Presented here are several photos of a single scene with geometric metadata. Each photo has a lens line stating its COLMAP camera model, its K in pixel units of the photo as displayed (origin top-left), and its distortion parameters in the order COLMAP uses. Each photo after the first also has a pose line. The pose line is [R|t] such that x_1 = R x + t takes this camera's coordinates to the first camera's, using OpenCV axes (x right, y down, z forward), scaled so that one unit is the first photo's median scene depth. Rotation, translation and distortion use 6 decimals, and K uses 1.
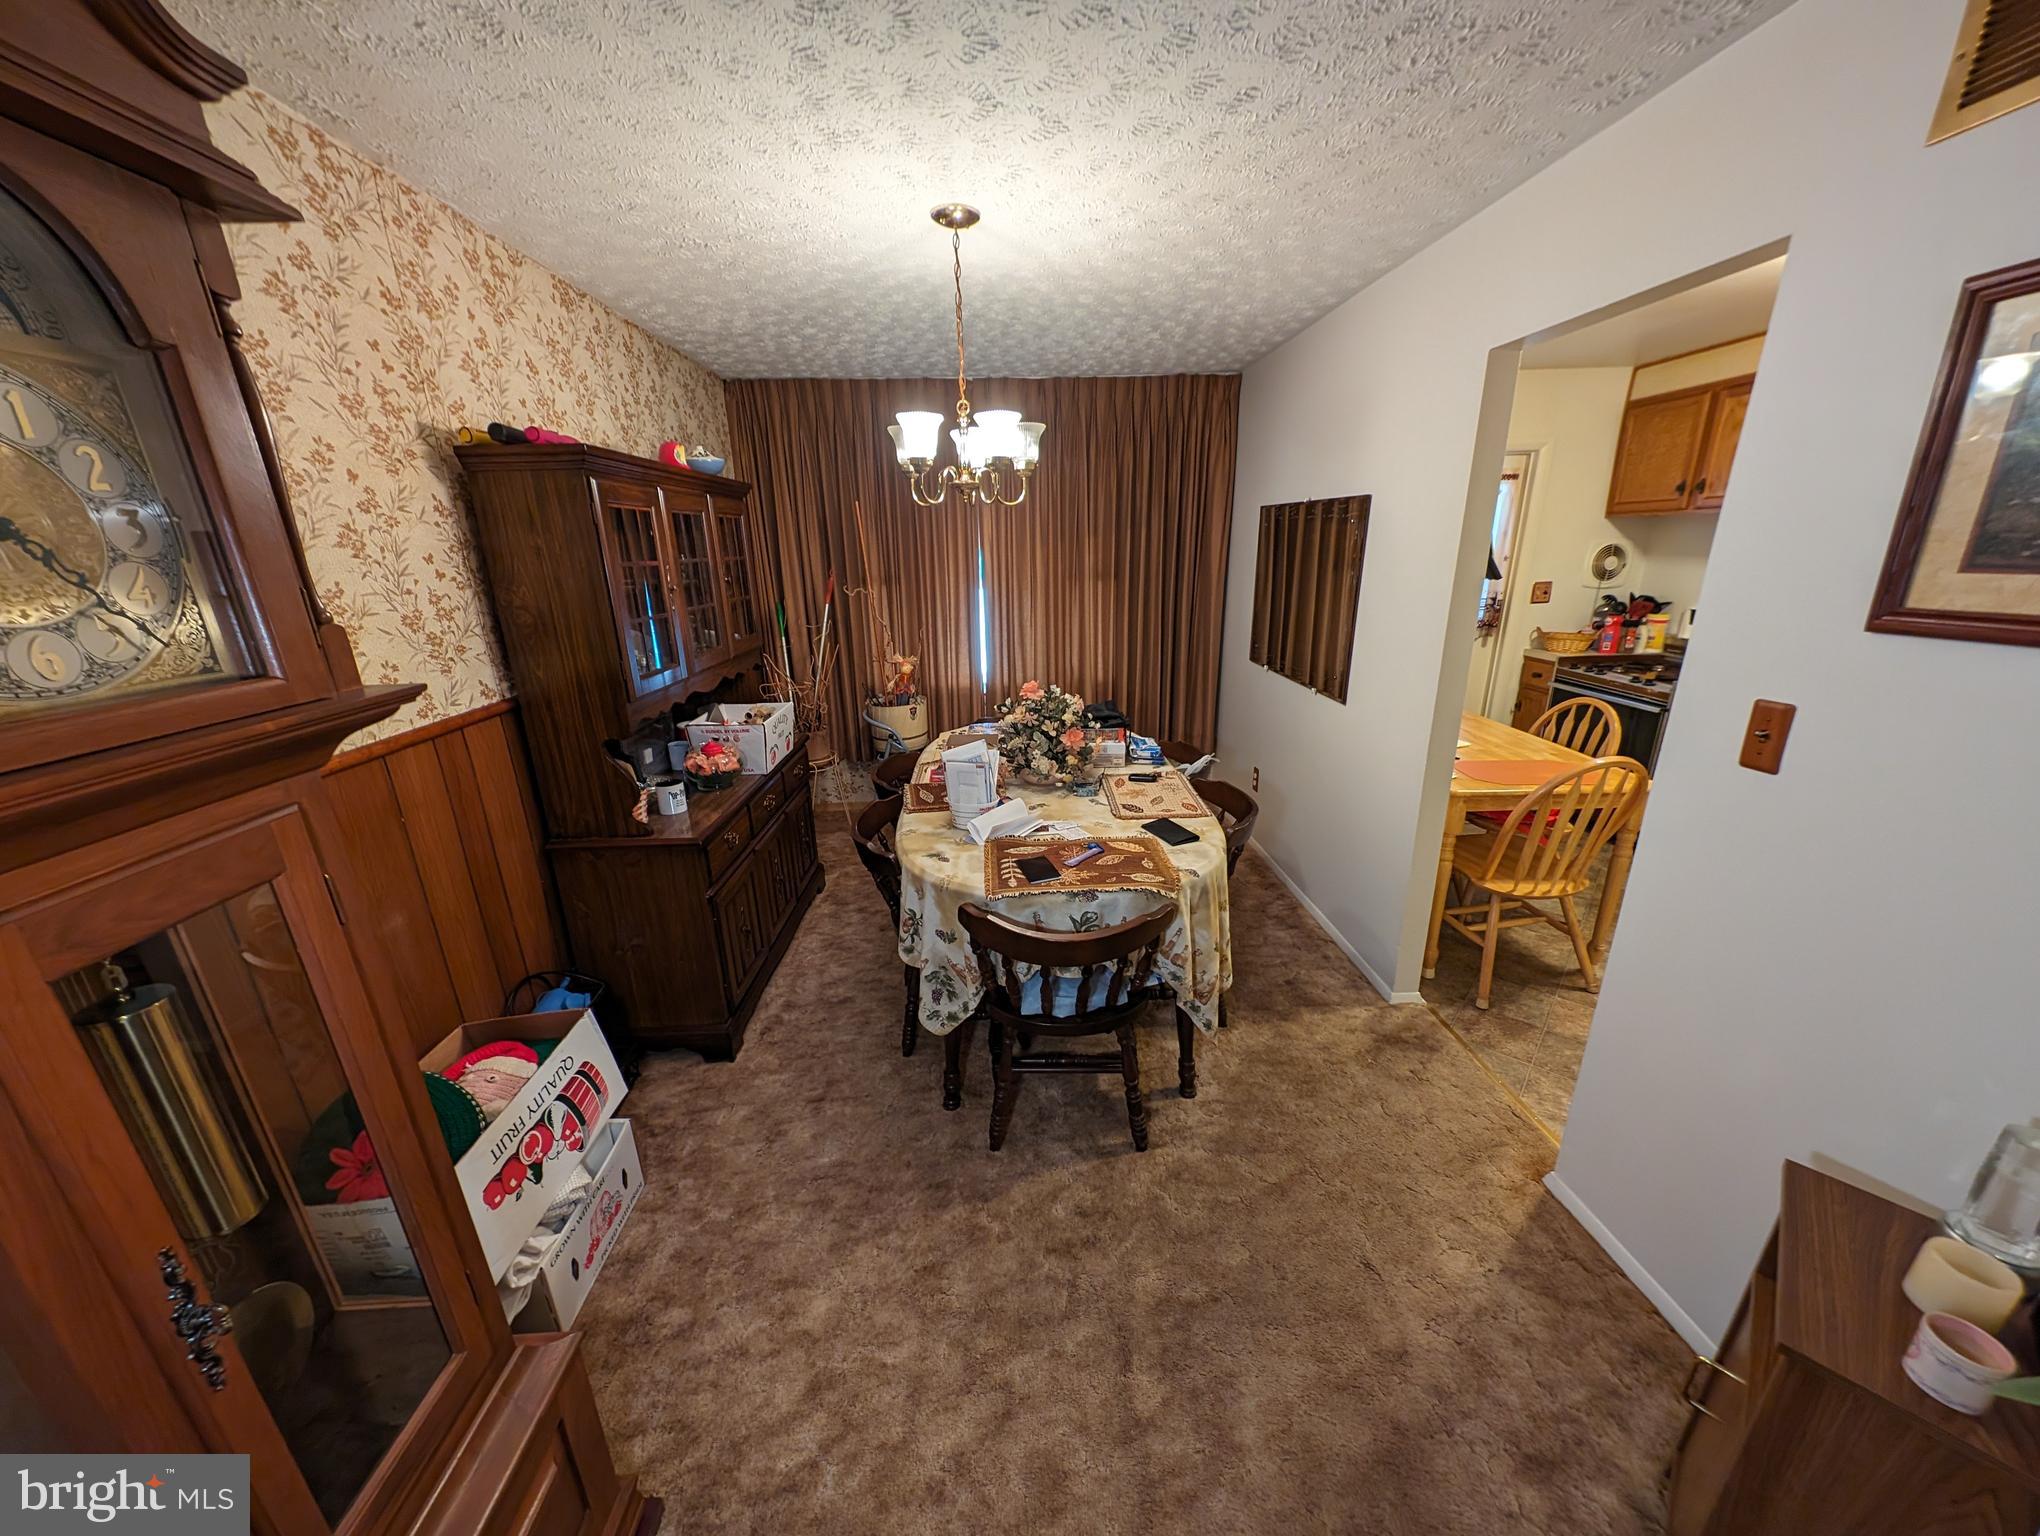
lens RADIAL K [[760.6, 0, 1017.1], [0, 760.6, 777.3], [0, 0, 1]] dist [0.007252, -0.003345]
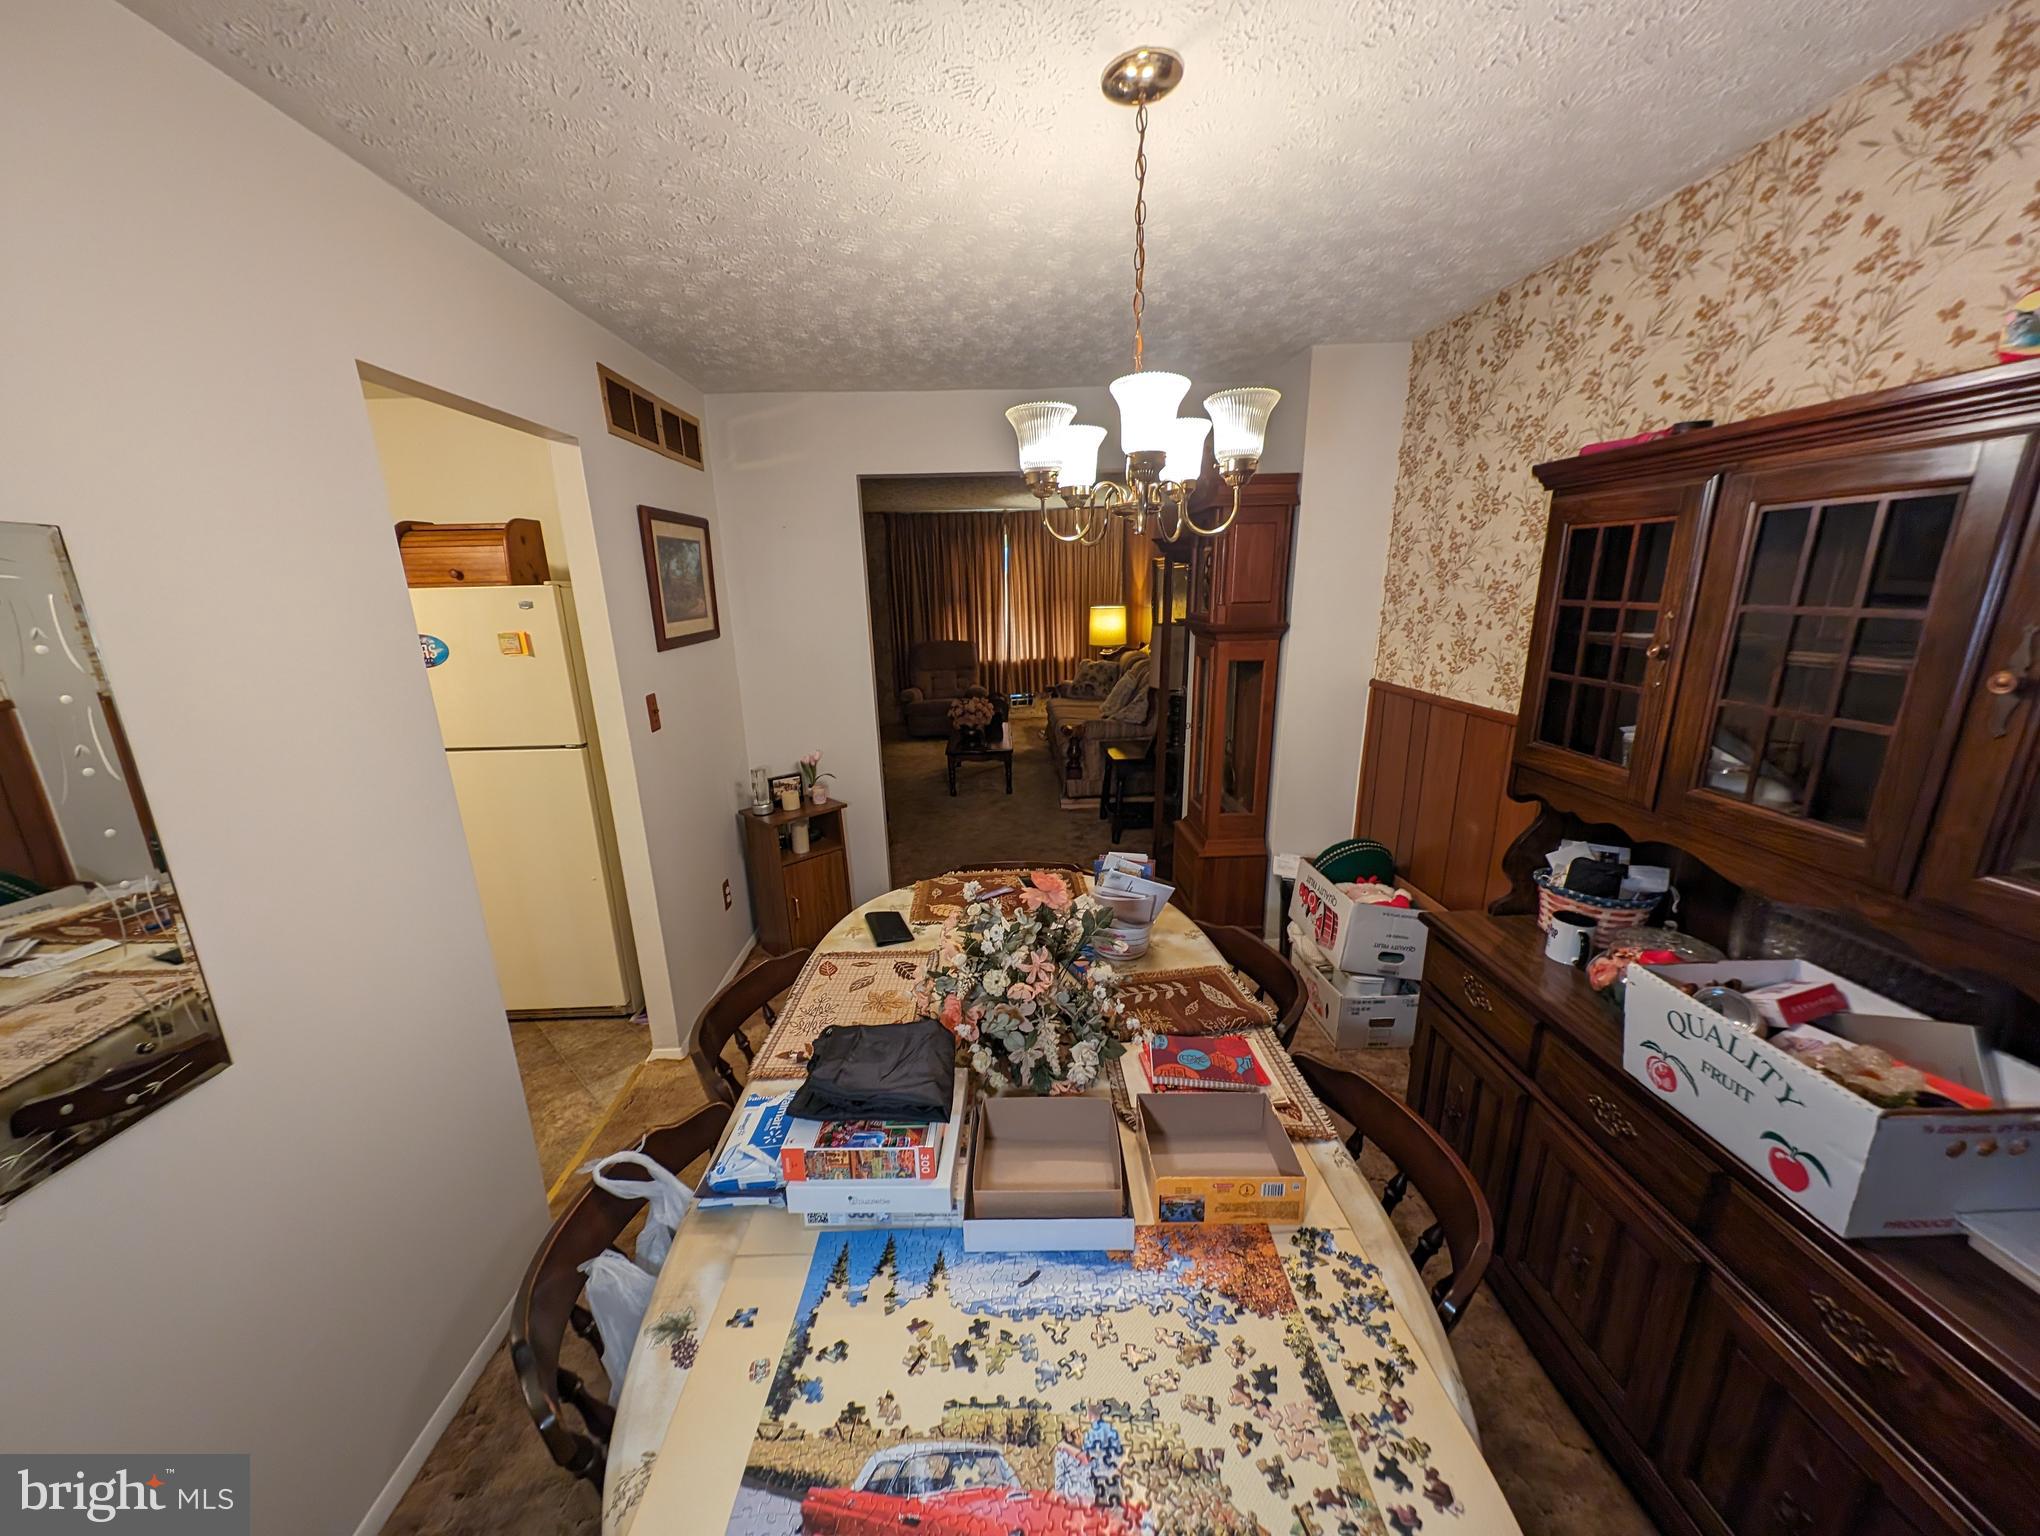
lens RADIAL K [[760.6, 0, 1017.1], [0, 760.6, 777.3], [0, 0, 1]] dist [0.007252, -0.003345]
pose [[-0.998909, 0.043935, 0.015800, 0.031907], [0.045732, 0.852532, 0.520671, -0.556159], [0.009405, 0.520826, -0.853611, 1.746822]]
